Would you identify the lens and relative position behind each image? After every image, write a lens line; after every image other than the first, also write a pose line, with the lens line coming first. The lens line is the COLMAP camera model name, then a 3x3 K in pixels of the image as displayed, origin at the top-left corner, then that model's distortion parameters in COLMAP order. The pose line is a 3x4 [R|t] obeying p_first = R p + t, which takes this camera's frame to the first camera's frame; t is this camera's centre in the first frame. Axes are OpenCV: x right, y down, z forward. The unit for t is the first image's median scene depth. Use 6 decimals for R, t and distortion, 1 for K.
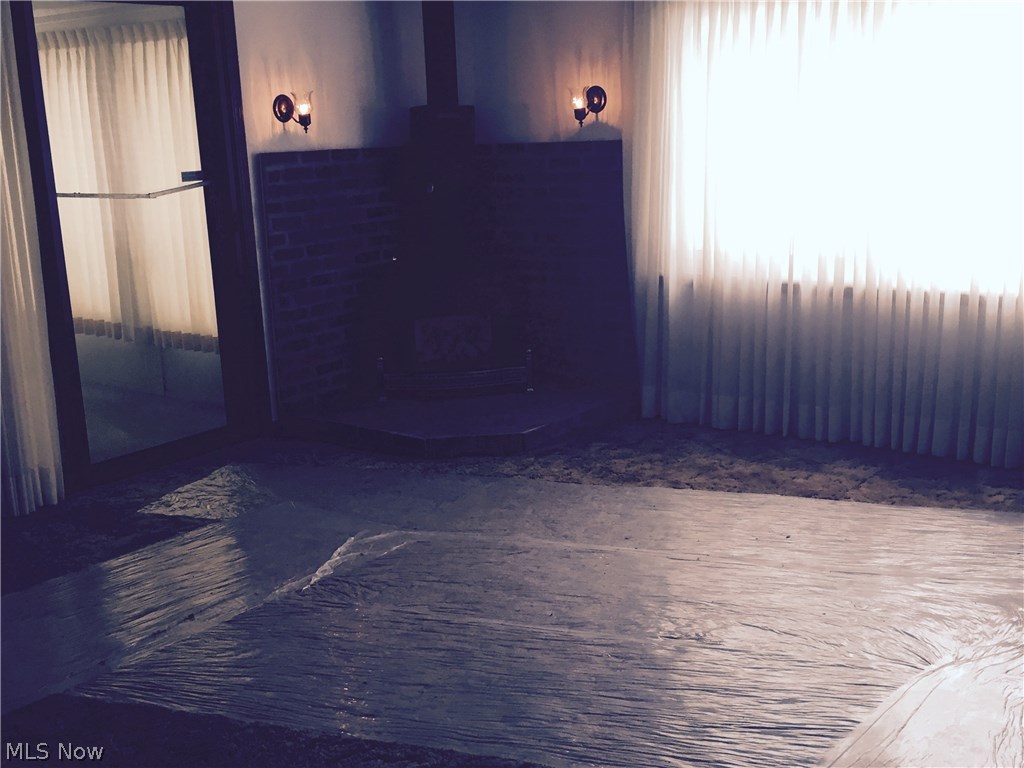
lens RADIAL K [[1230.3, 0, 509.3], [0, 1230.3, 380.4], [0, 0, 1]] dist [0.049905, 0.000000]
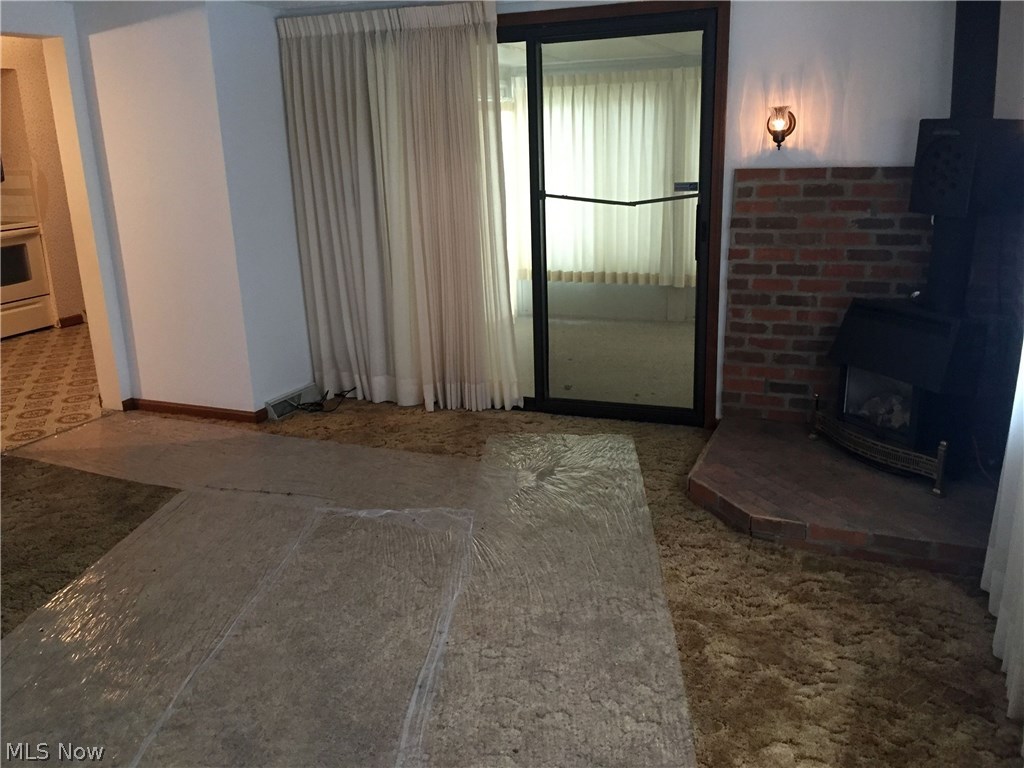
lens RADIAL K [[858.1, 0, 507.6], [0, 858.1, 386.0], [0, 0, 1]] dist [0.063352, -0.076482]
pose [[0.248081, 0.284343, -0.926070, 0.468137], [-0.188299, 0.951874, 0.241824, -0.145952], [0.950263, 0.114387, 0.289683, 0.610926]]
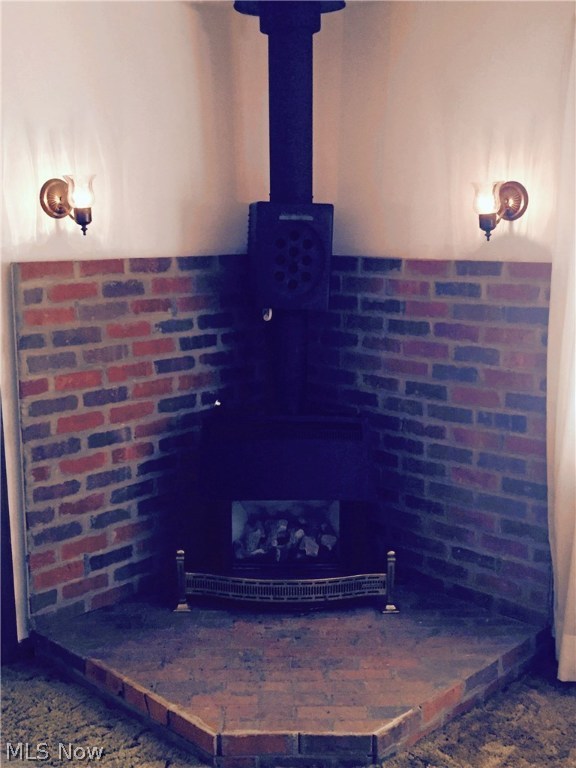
lens RADIAL K [[922.7, 0, 286.3], [0, 922.7, 383.8], [0, 0, 1]] dist [0.049905, 0.000000]
pose [[0.993544, 0.054943, -0.099256, 0.003583], [-0.057364, 0.998117, -0.021700, -0.111570], [0.097877, 0.027254, 0.994825, 0.493293]]
